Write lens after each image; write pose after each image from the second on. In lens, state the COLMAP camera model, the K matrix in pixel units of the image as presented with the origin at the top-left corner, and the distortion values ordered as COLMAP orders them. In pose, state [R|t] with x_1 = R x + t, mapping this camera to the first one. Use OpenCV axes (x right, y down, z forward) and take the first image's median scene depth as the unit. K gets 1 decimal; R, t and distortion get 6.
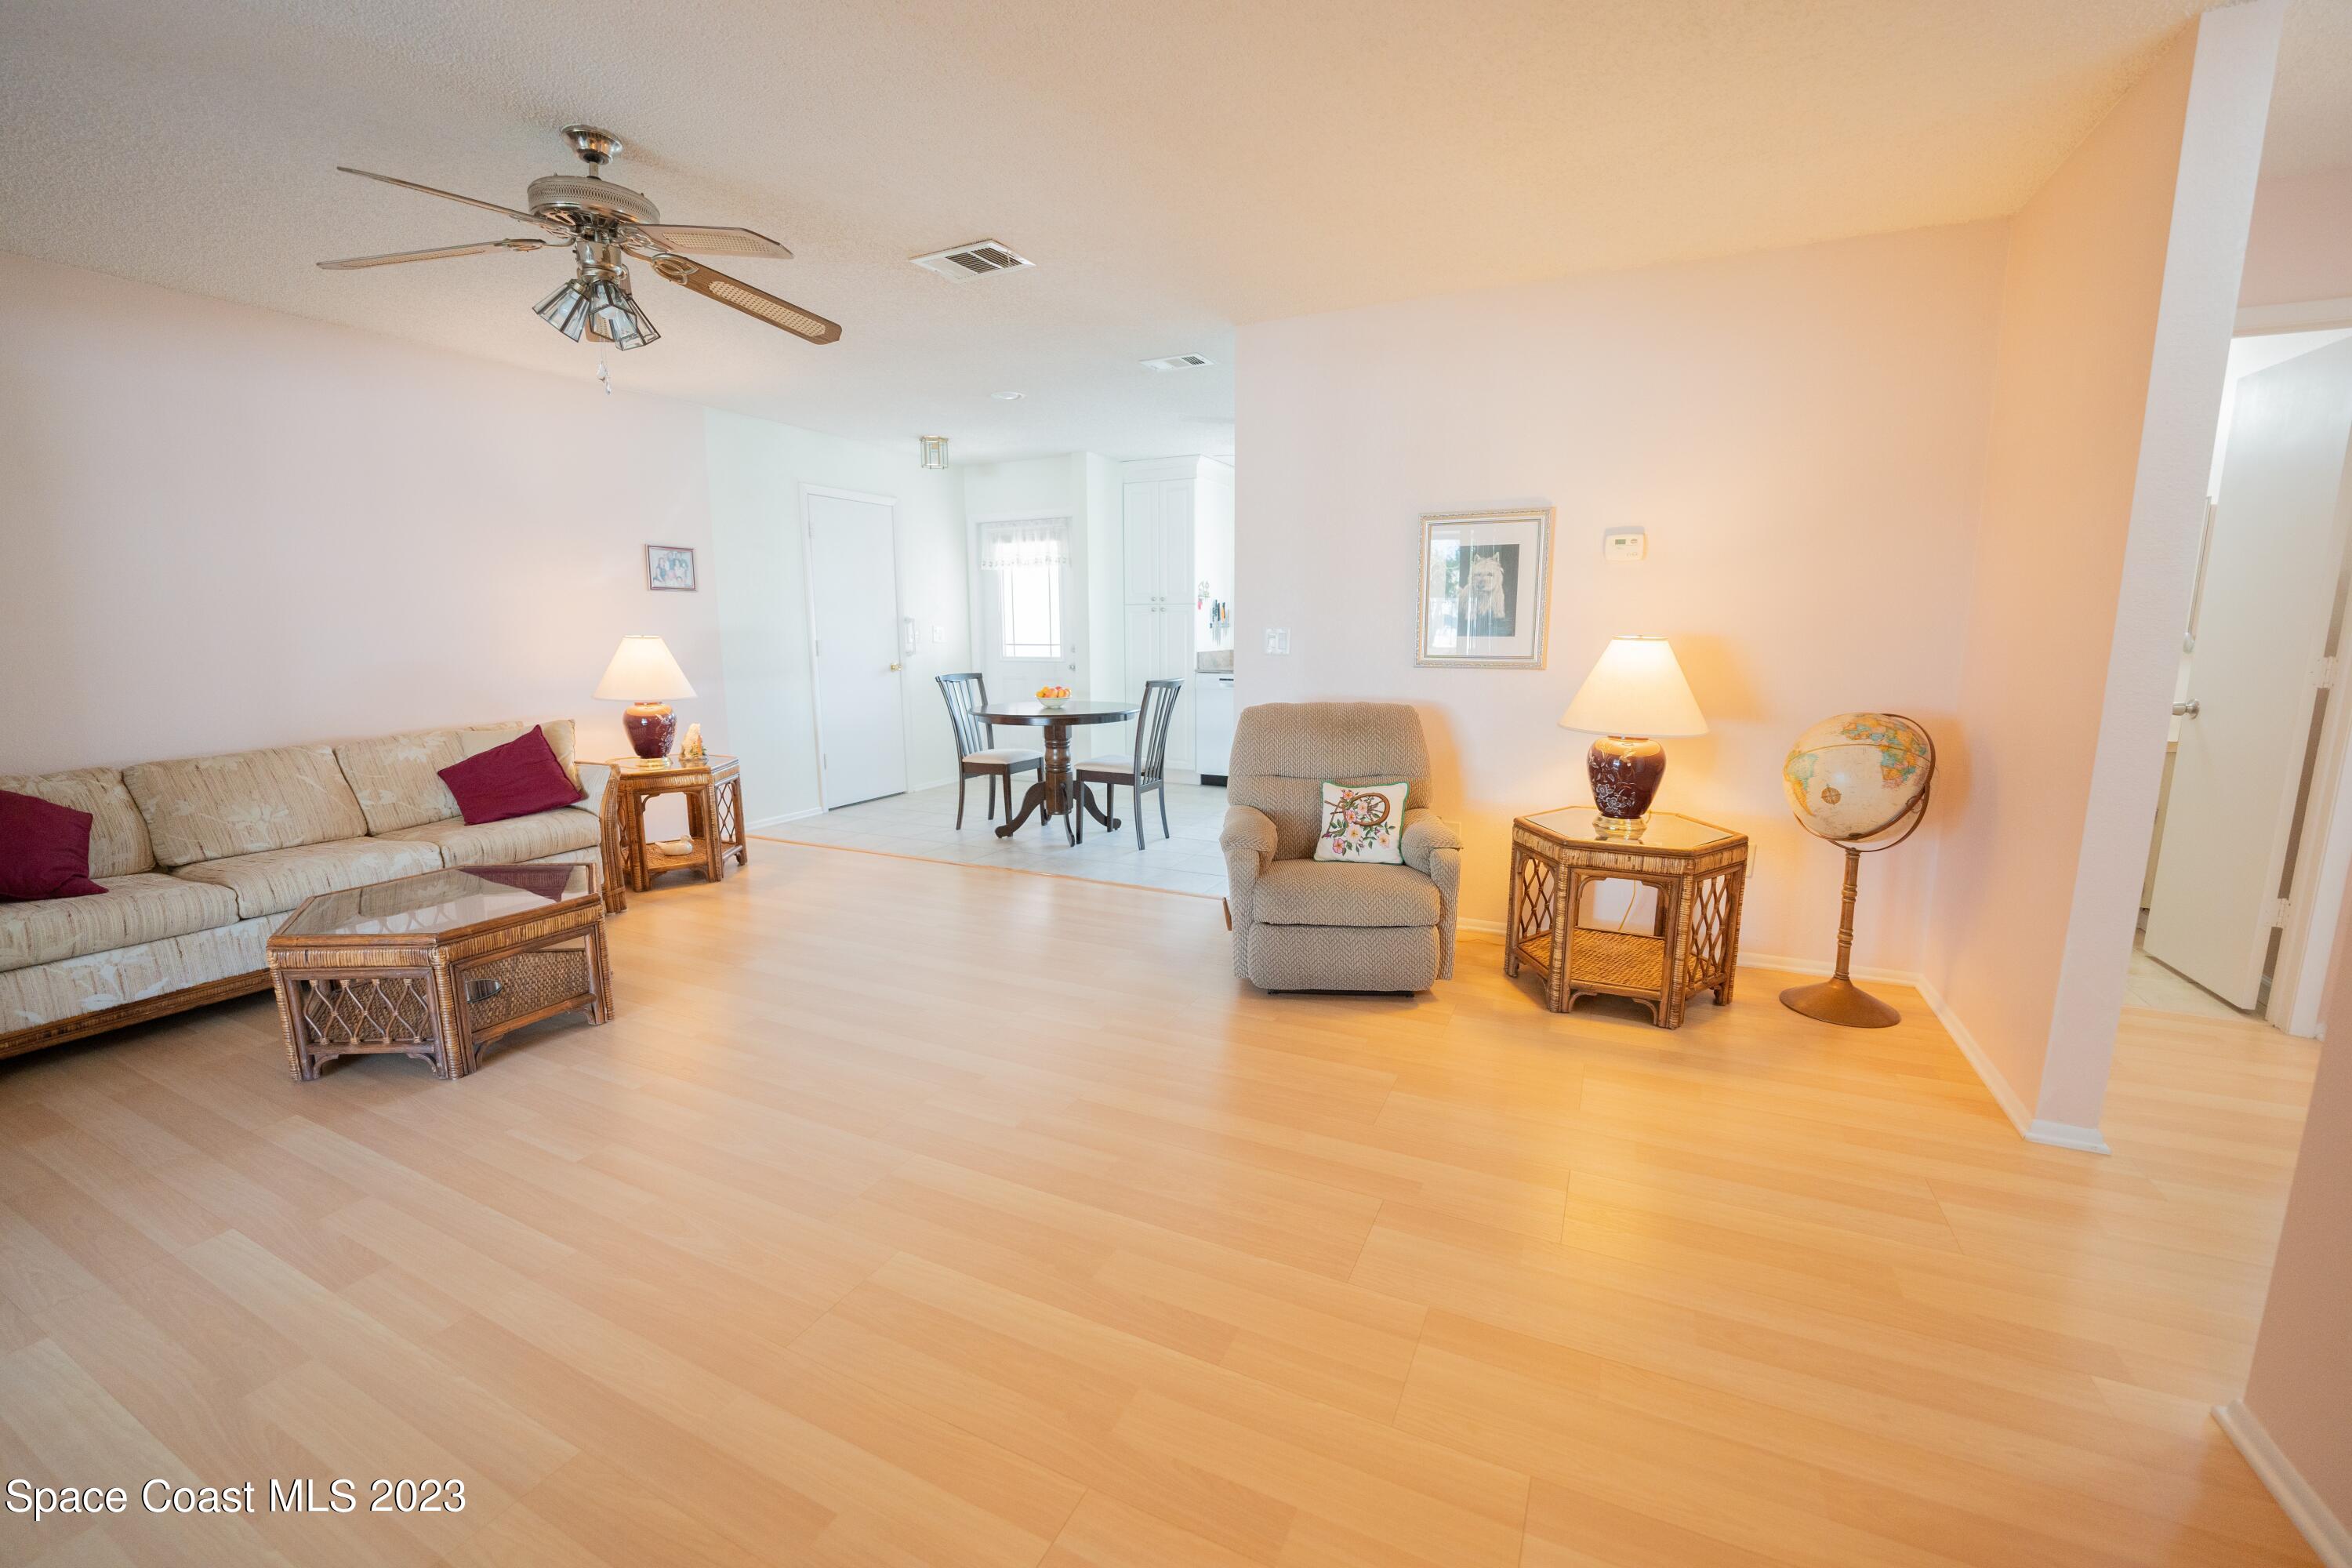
lens RADIAL K [[933.1, 0, 1171.1], [0, 933.1, 791.3], [0, 0, 1]] dist [-0.018503, -0.000089]
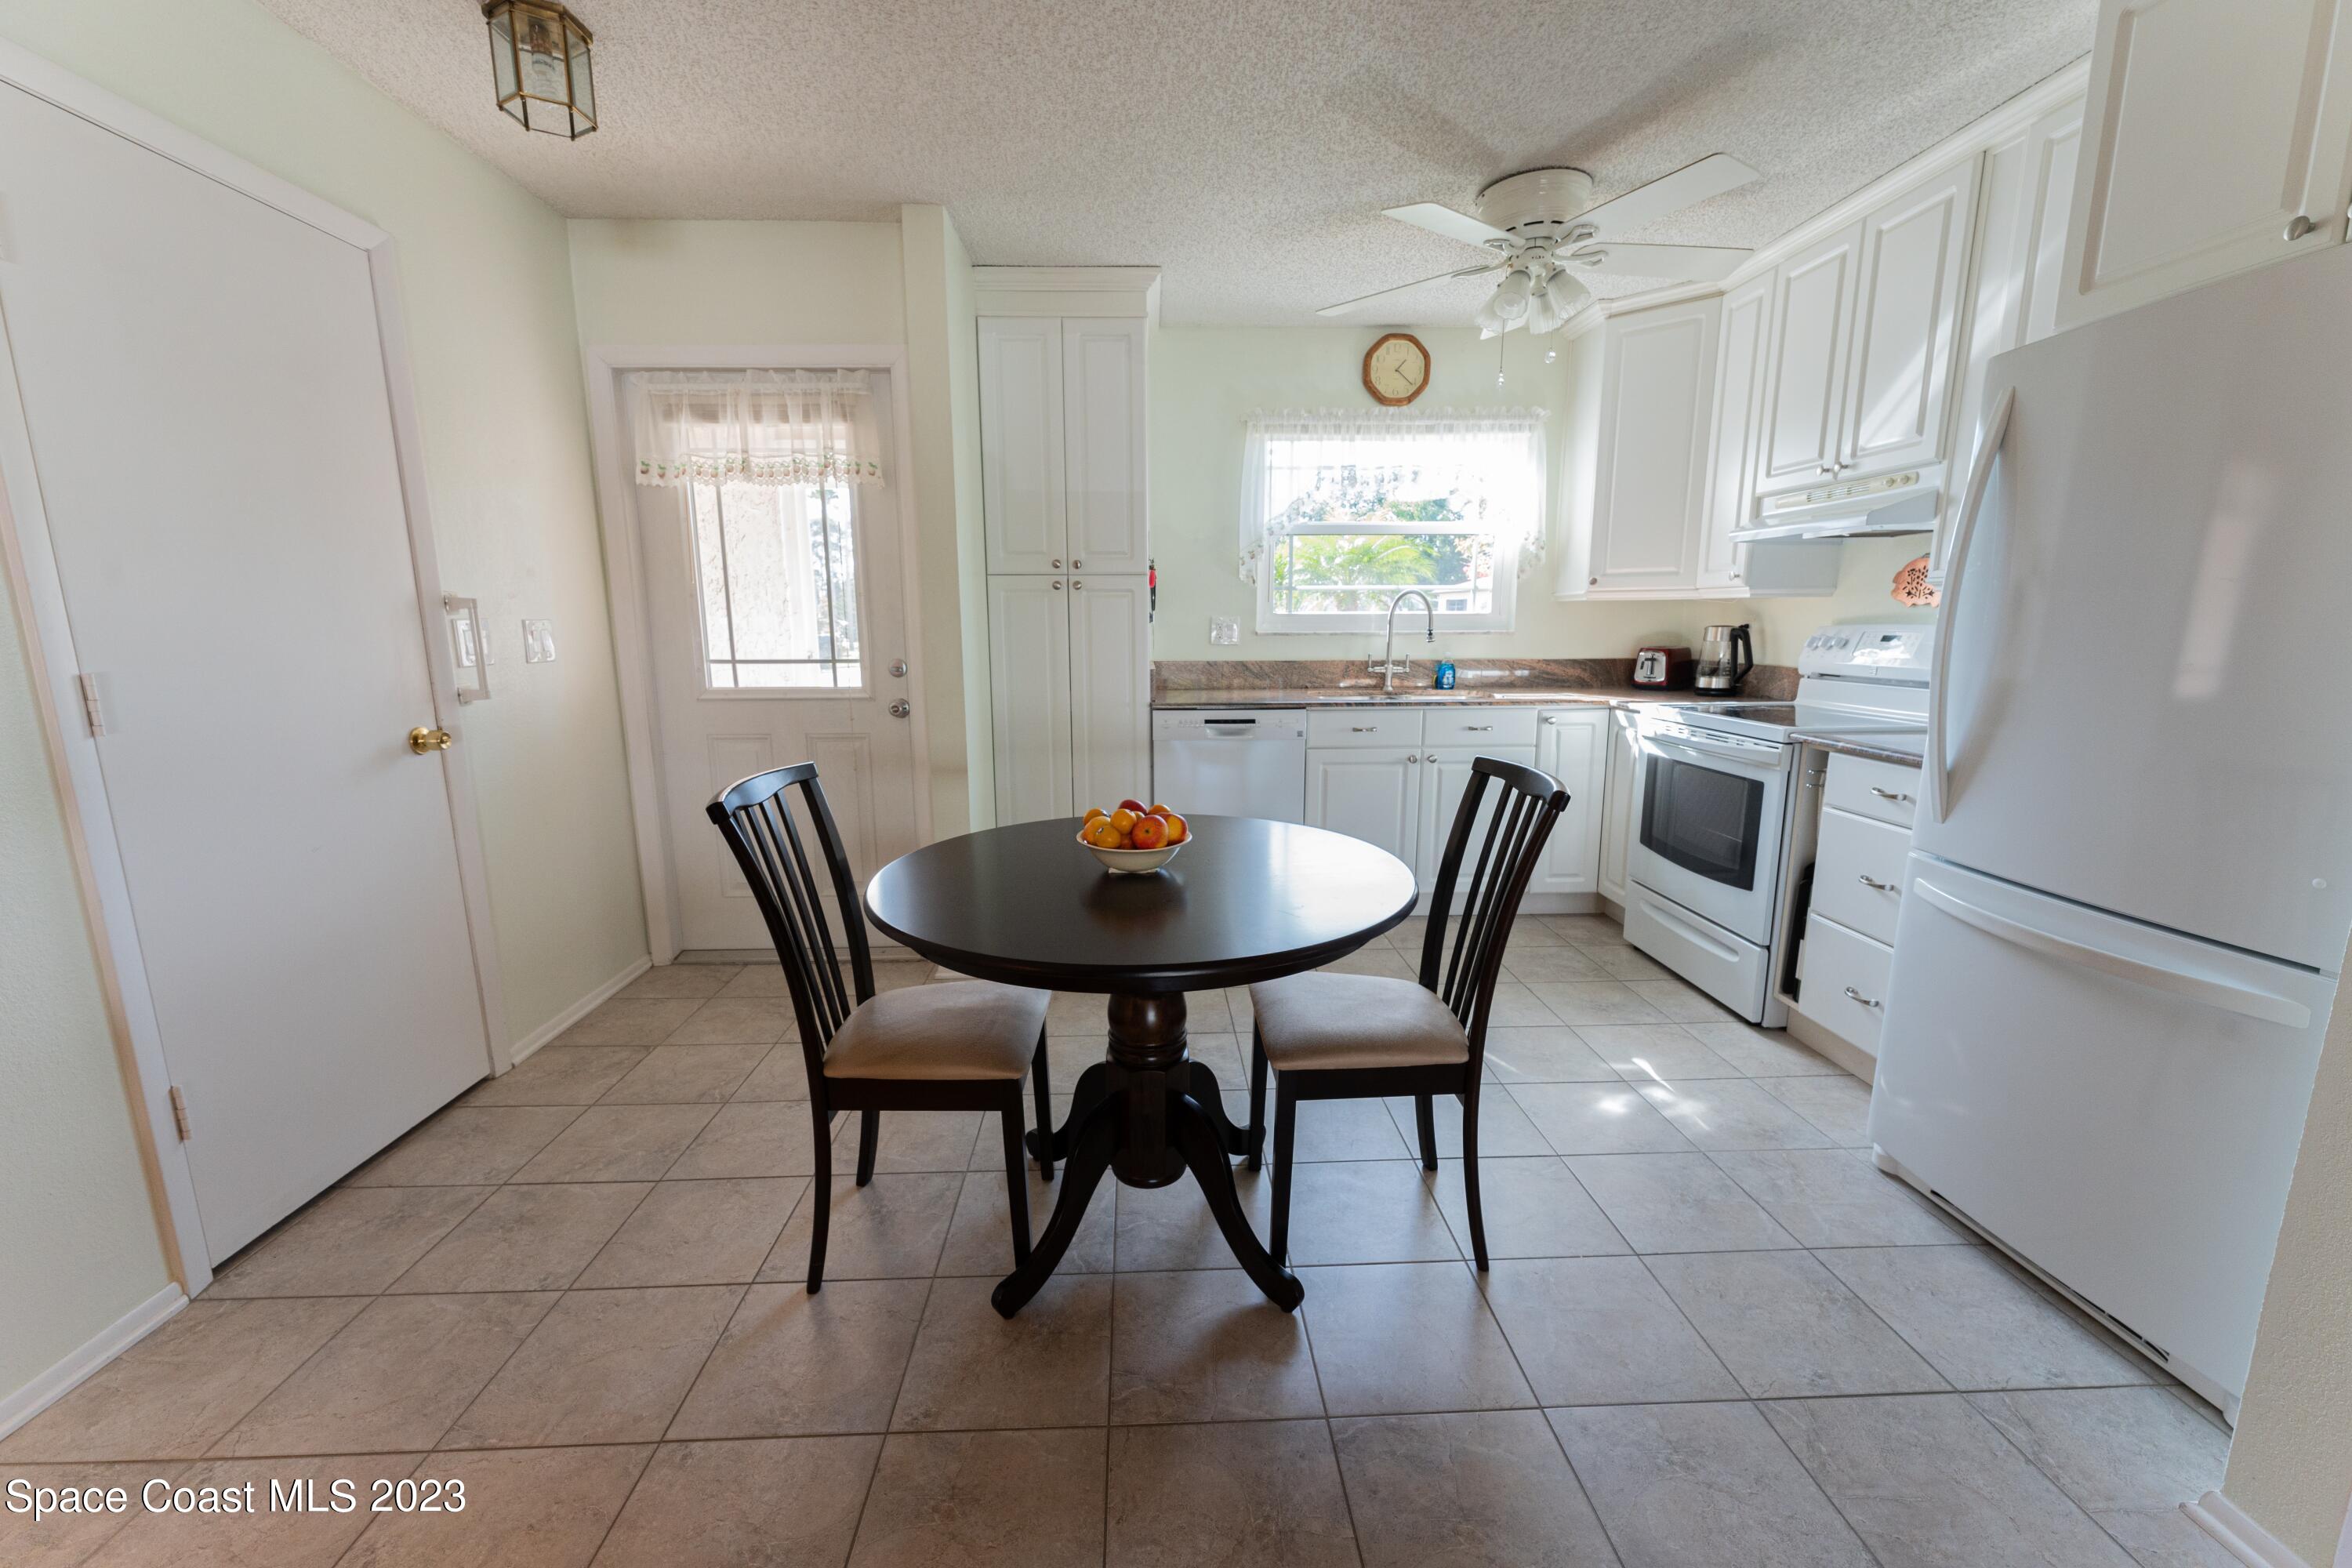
lens RADIAL K [[933.1, 0, 1181.7], [0, 933.1, 790.6], [0, 0, 1]] dist [-0.018503, -0.000089]
pose [[0.881724, -0.084994, 0.464047, -0.200475], [0.079261, 0.996344, 0.031887, -0.098922], [-0.465060, 0.008665, 0.885237, 0.542477]]
